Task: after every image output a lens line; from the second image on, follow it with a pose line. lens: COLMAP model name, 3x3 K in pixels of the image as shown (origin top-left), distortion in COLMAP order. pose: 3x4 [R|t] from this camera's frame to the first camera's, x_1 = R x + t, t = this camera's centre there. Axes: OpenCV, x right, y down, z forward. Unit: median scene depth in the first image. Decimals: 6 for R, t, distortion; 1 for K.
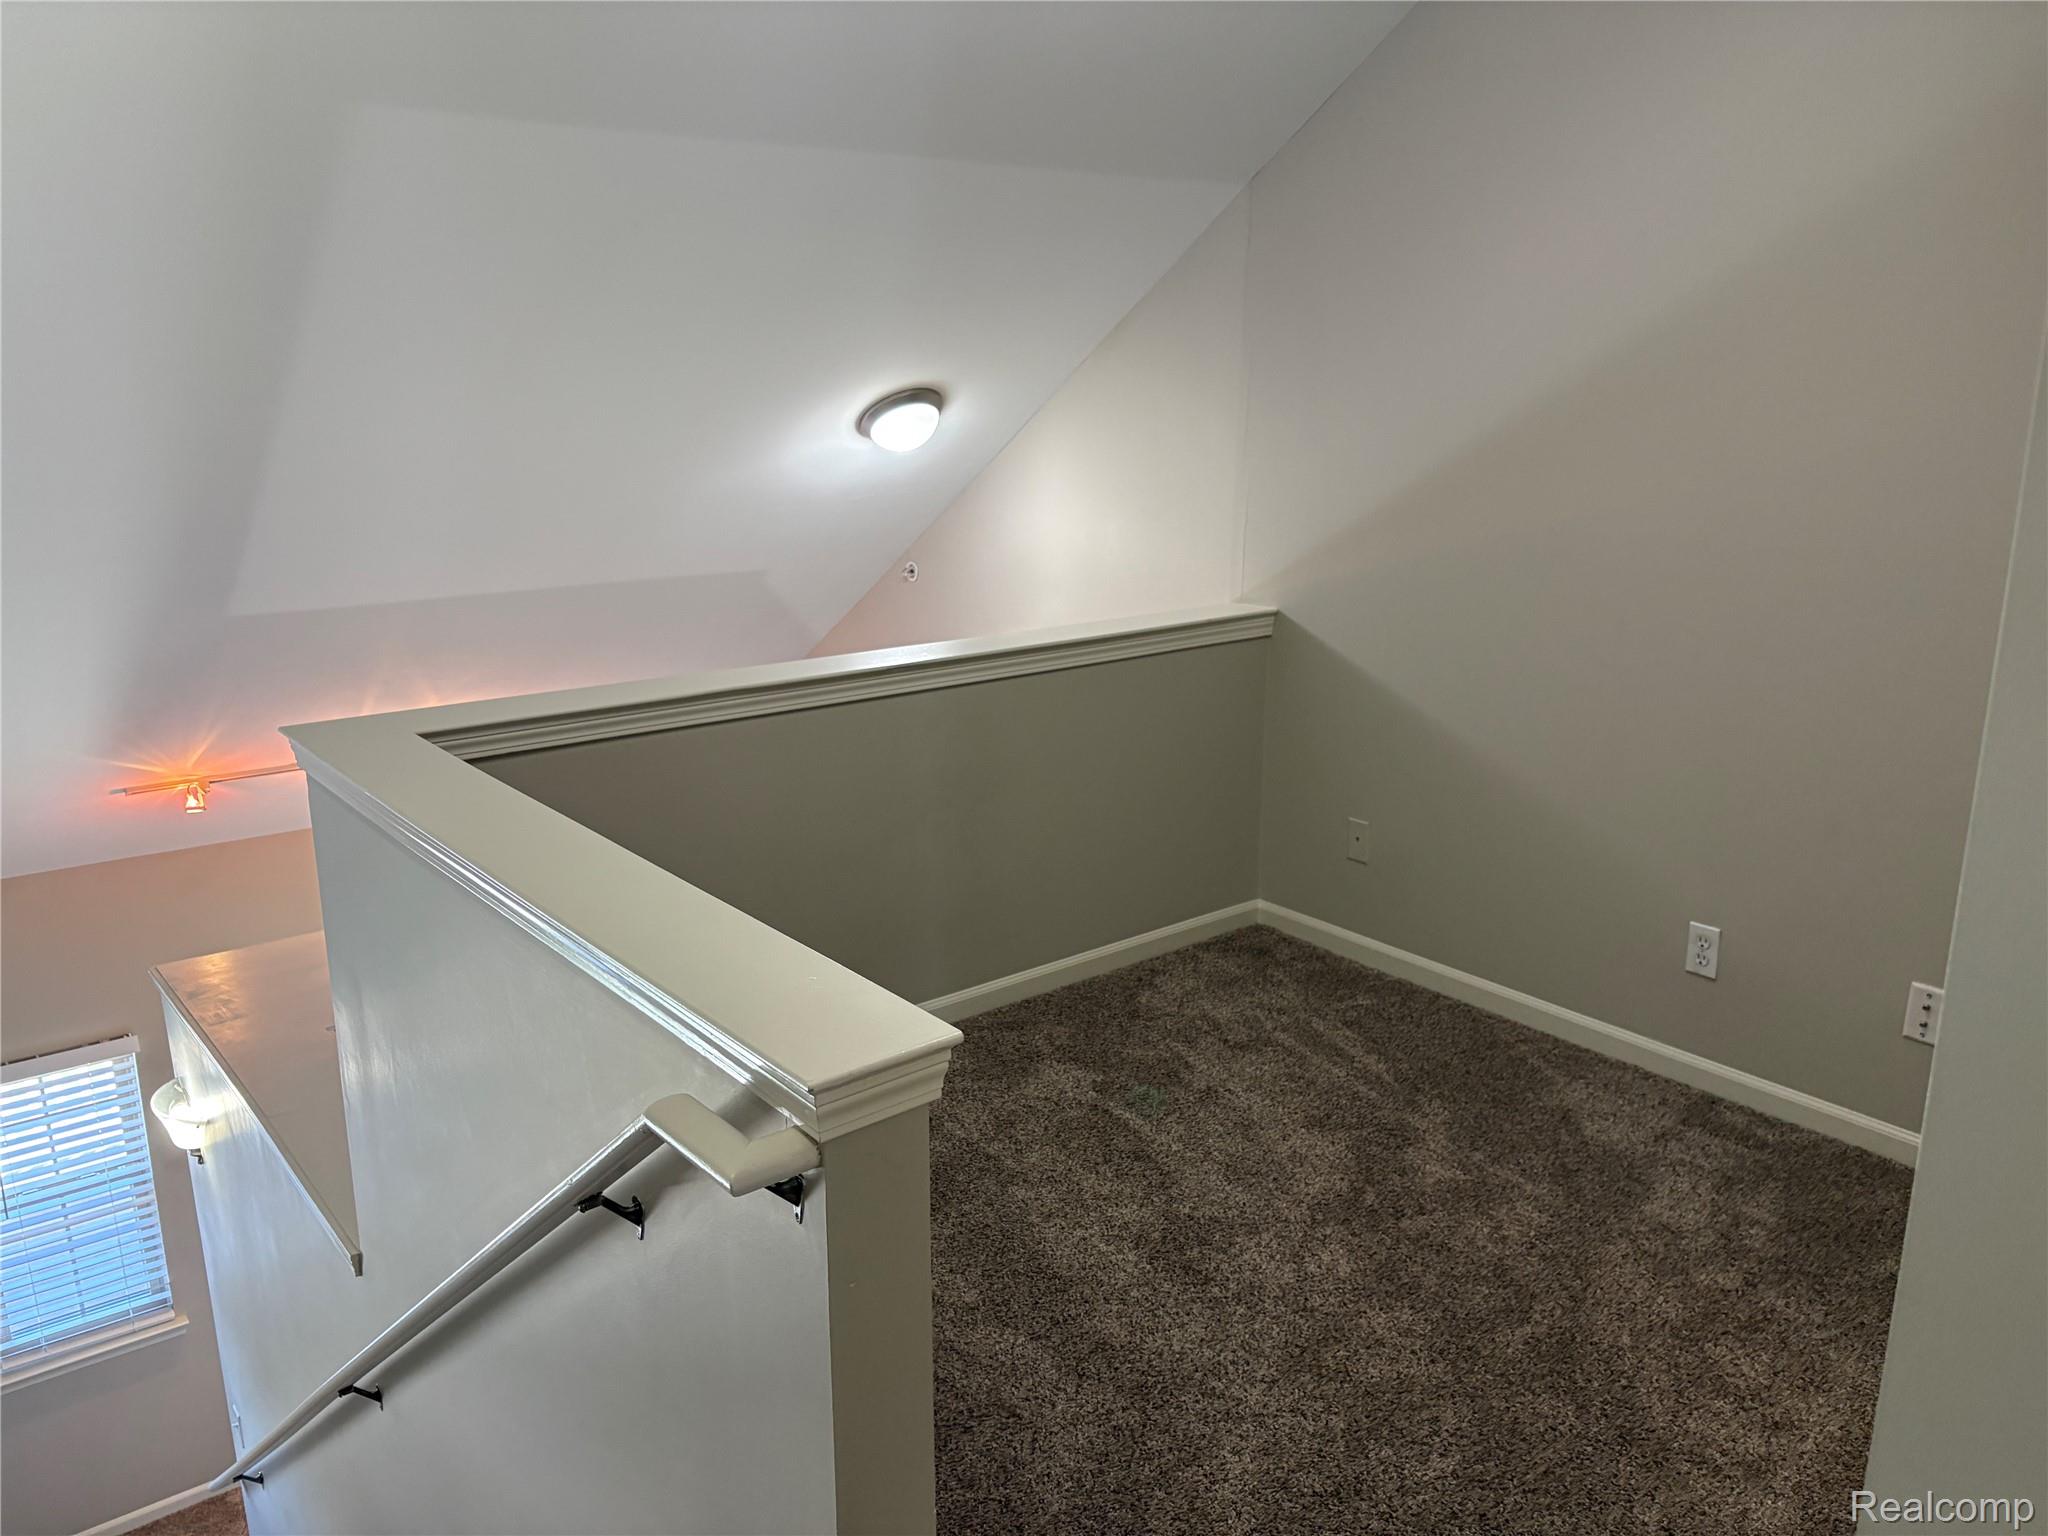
lens RADIAL K [[1561.4, 0, 1017.0], [0, 1561.4, 767.2], [0, 0, 1]] dist [0.054747, -0.067050]
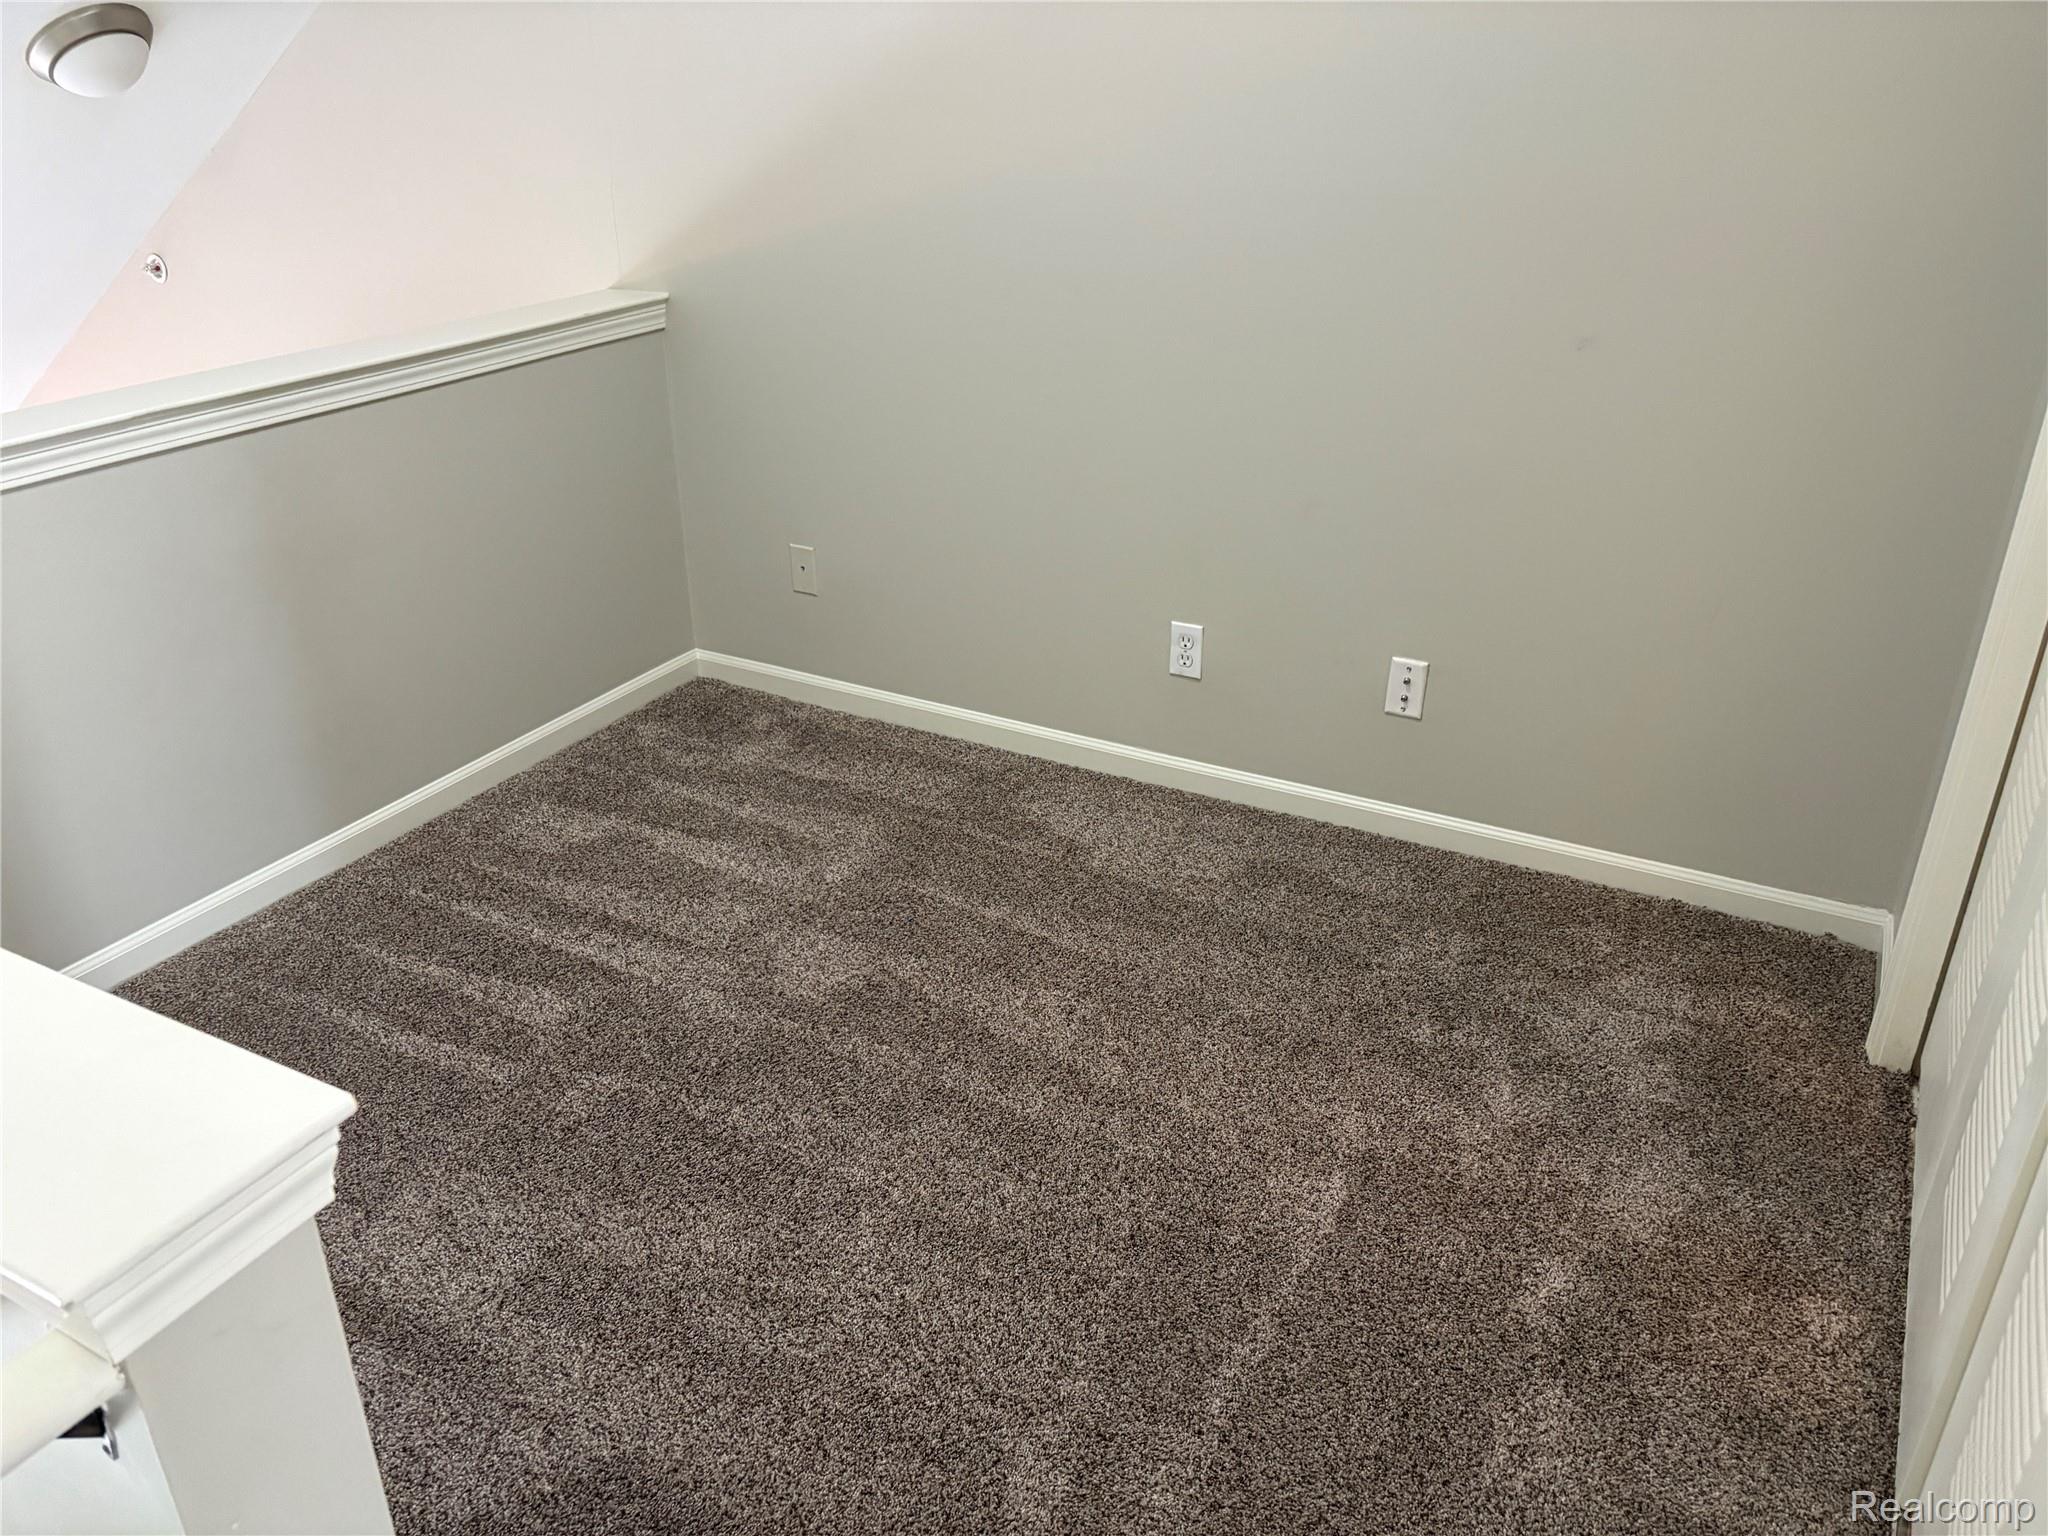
lens RADIAL K [[1561.4, 0, 1020.5], [0, 1561.4, 776.7], [0, 0, 1]] dist [0.054747, -0.067050]
pose [[0.919132, -0.171379, 0.354718, 0.002698], [0.096708, 0.971021, 0.218553, -0.022829], [-0.381894, -0.166575, 0.909071, 0.180220]]
